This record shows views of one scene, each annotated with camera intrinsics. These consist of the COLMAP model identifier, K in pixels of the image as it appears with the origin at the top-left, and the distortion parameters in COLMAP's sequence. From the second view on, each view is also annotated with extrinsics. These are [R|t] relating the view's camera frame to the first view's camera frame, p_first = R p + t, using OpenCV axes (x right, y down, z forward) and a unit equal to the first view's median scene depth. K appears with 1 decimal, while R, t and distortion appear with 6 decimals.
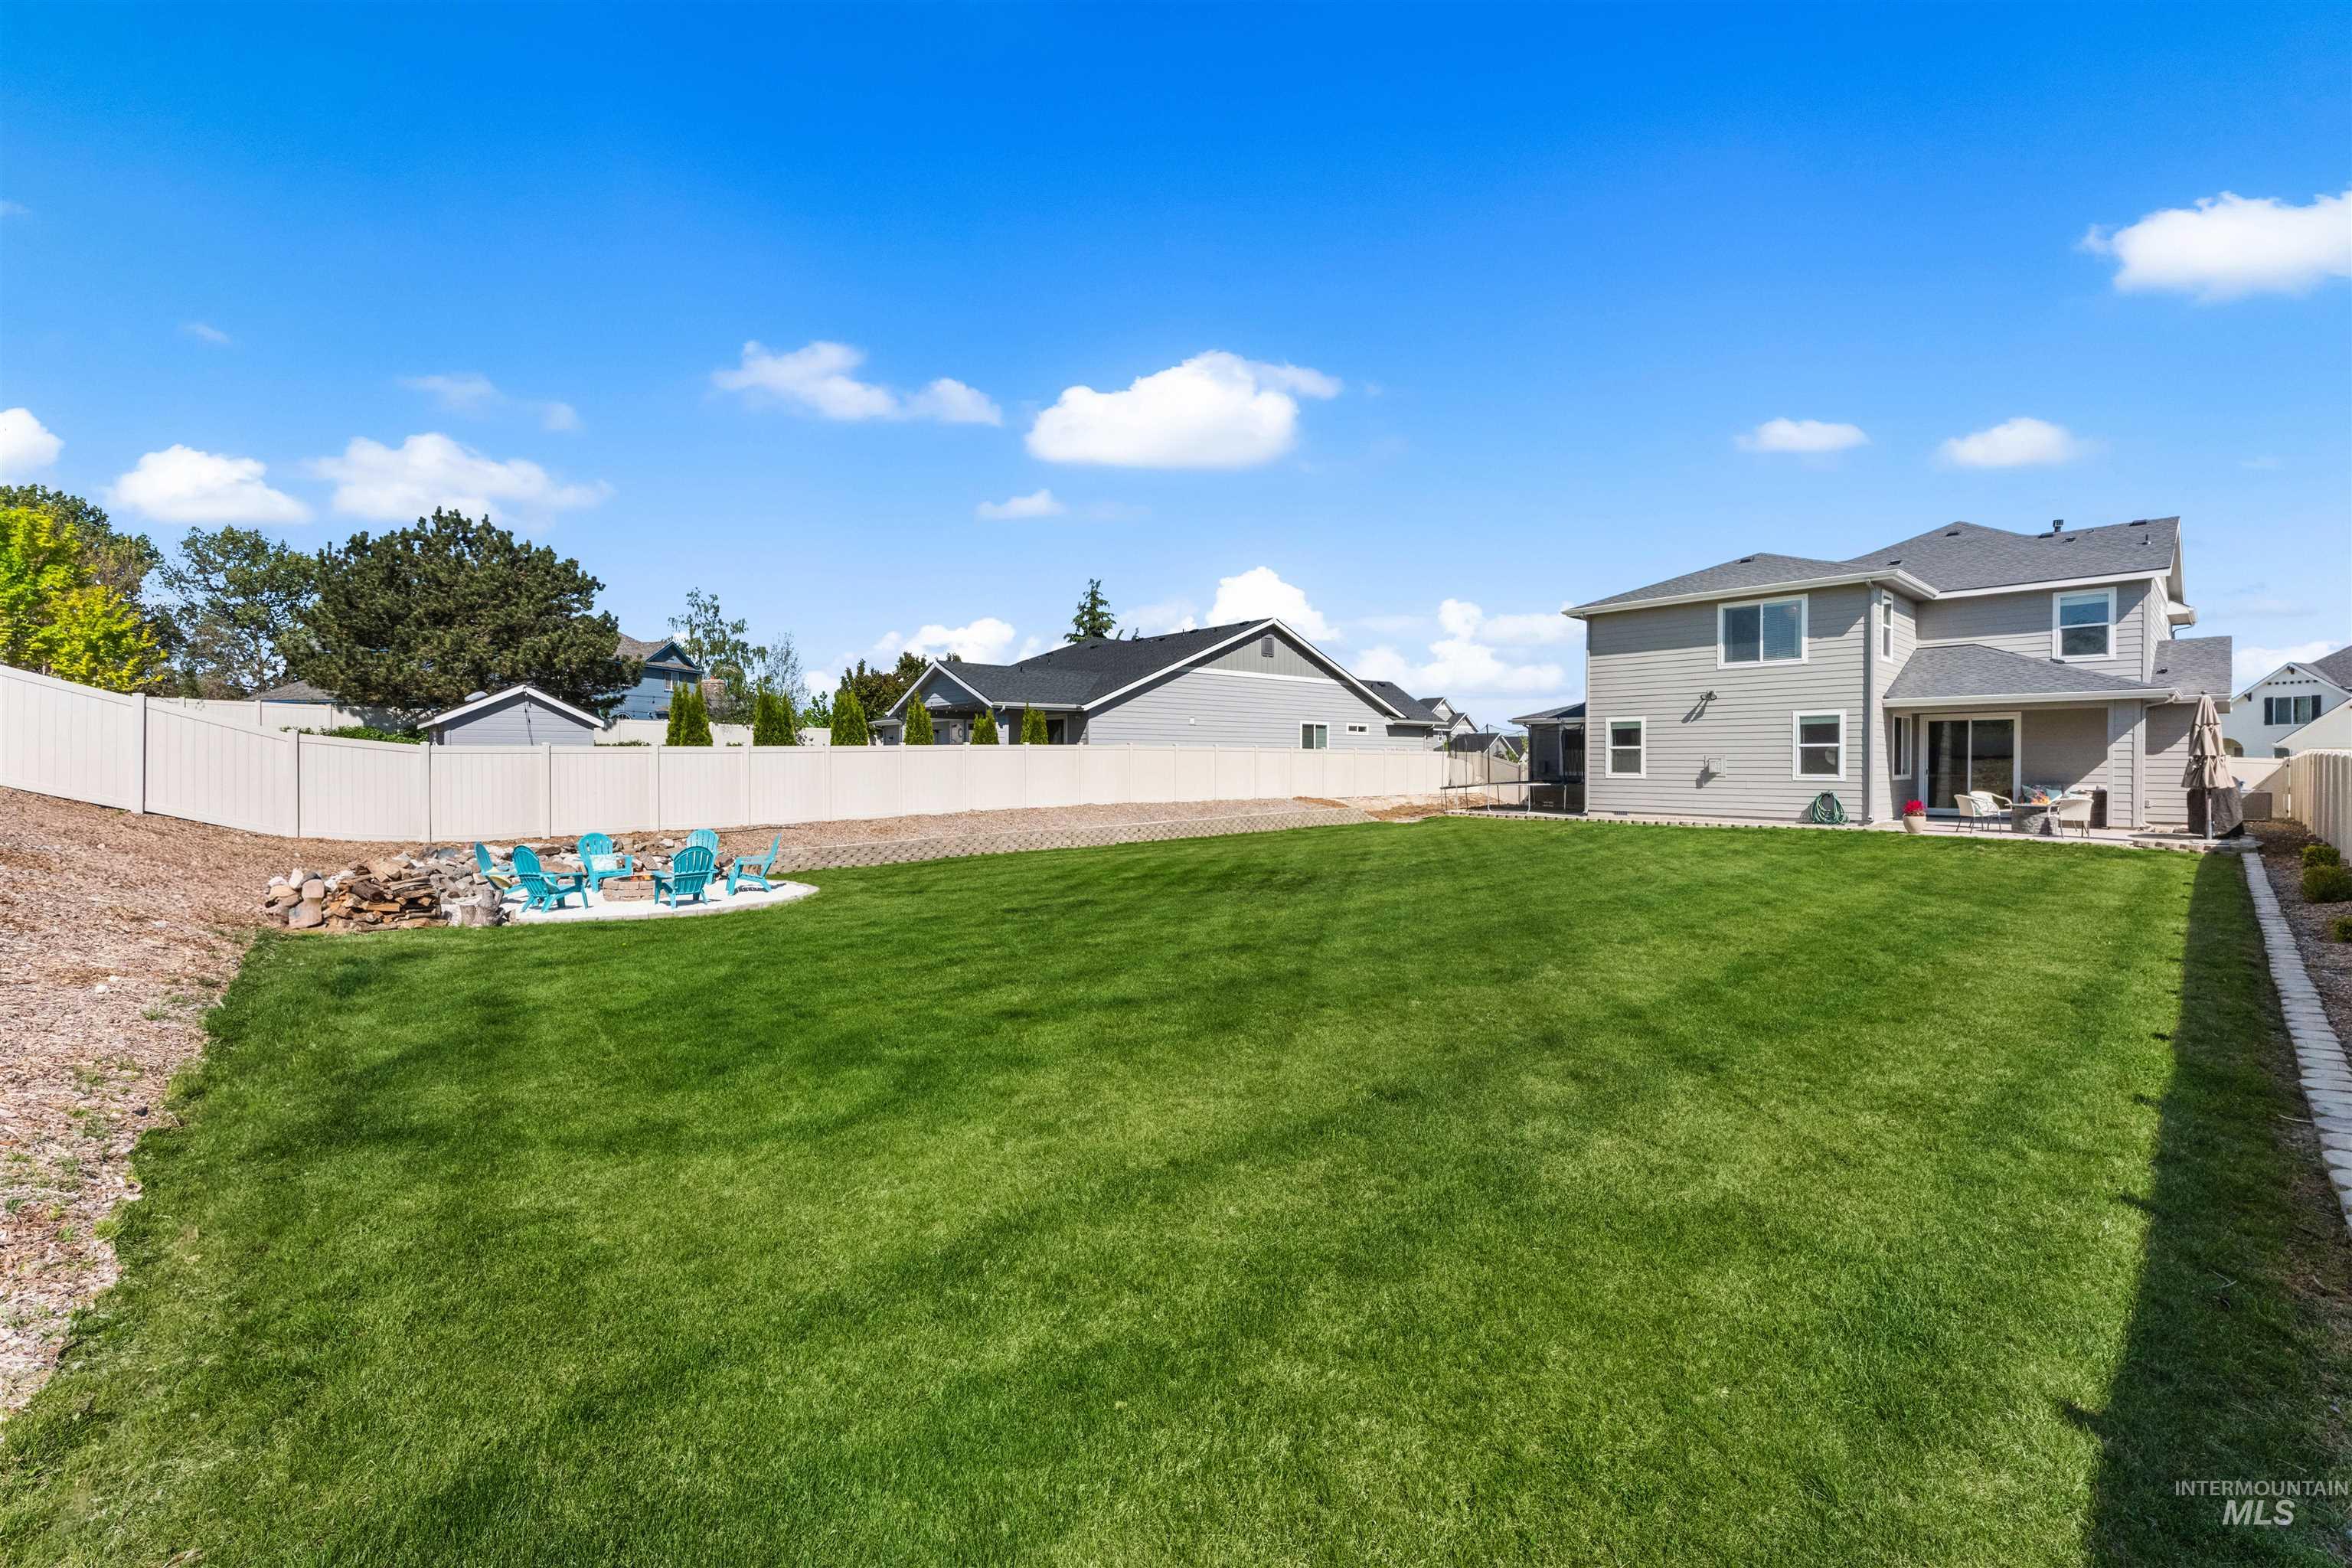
lens RADIAL K [[946.4, 0, 1165.5], [0, 946.4, 759.8], [0, 0, 1]] dist [-0.001095, -0.000263]
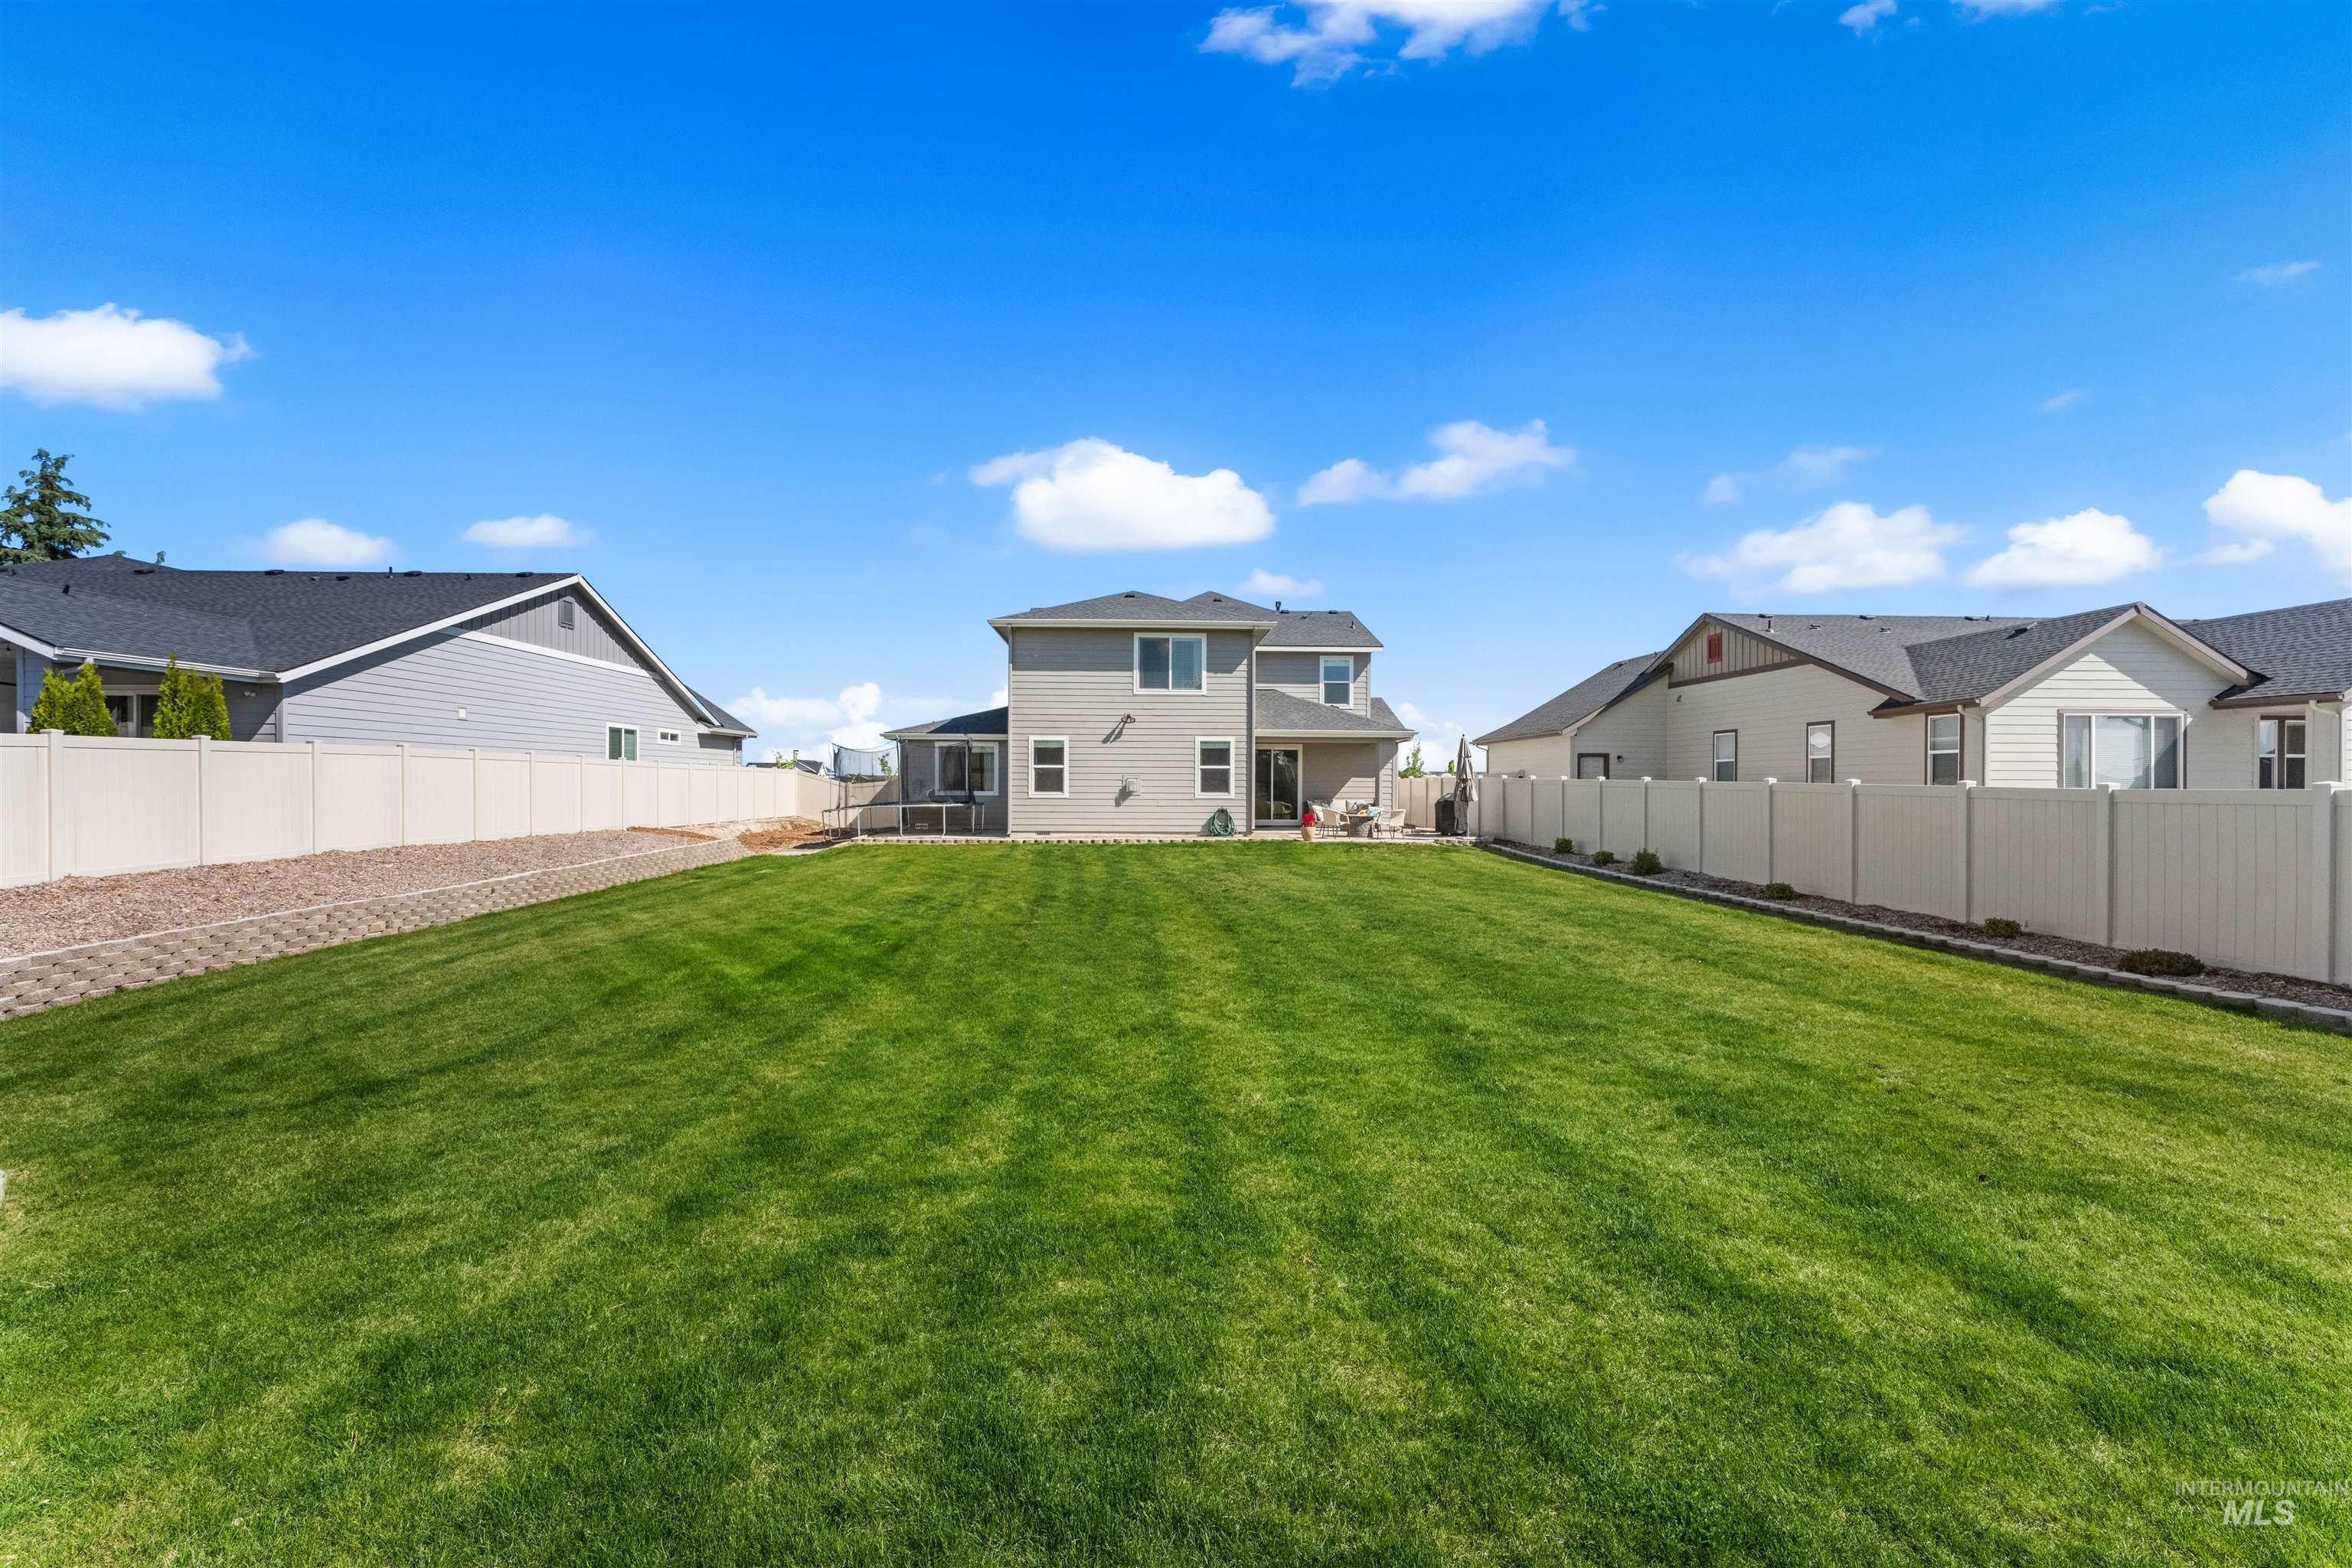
lens RADIAL K [[955.7, 0, 1166.3], [0, 955.7, 788.0], [0, 0, 1]] dist [-0.001676, -0.000106]
pose [[0.631521, -0.000211, 0.775359, -0.210462], [-0.006273, 0.999966, 0.005382, 0.003414], [-0.775334, -0.008263, 0.631498, 0.276263]]
